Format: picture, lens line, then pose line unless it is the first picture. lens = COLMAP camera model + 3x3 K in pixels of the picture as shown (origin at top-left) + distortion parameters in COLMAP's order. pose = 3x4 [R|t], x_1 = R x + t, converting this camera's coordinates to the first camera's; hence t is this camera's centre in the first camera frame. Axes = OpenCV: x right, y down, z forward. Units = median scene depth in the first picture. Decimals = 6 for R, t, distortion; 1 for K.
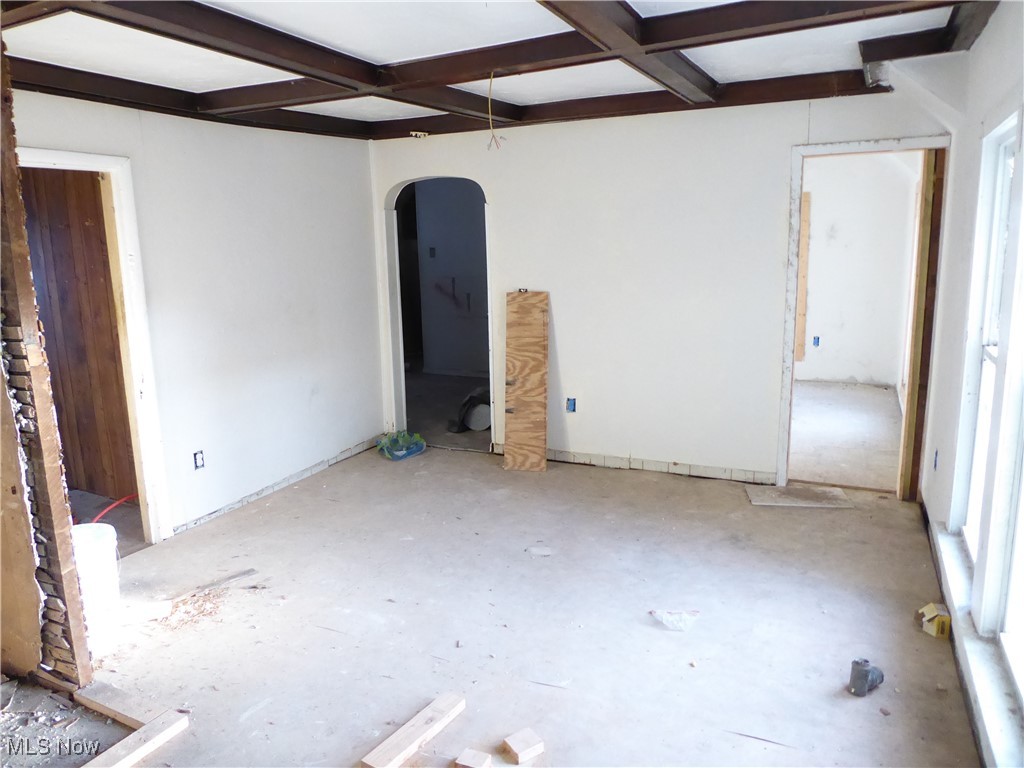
lens RADIAL K [[734.5, 0, 512.0], [0, 734.5, 384.0], [0, 0, 1]] dist [-0.024466, 0.001900]
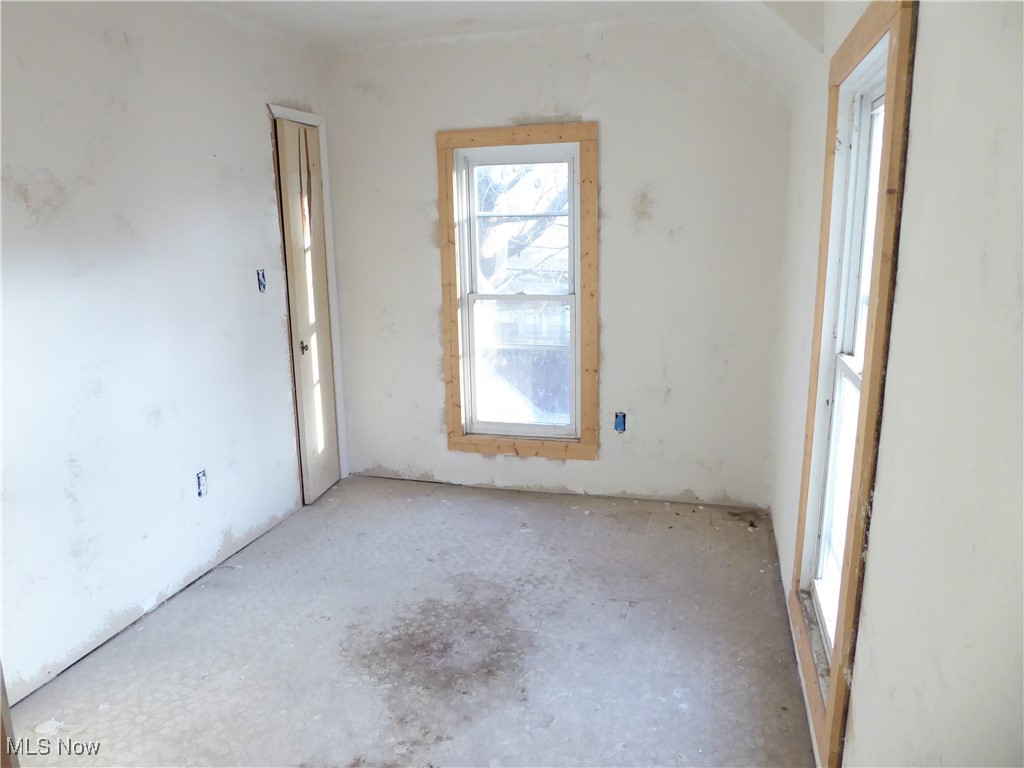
lens RADIAL K [[734.5, 0, 512.0], [0, 734.5, 384.0], [0, 0, 1]] dist [-0.024466, 0.001900]
pose [[0.977897, -0.038831, 0.205450, 0.239968], [0.033444, 0.999001, 0.029630, -0.102464], [-0.206395, -0.022104, 0.978219, 0.520182]]
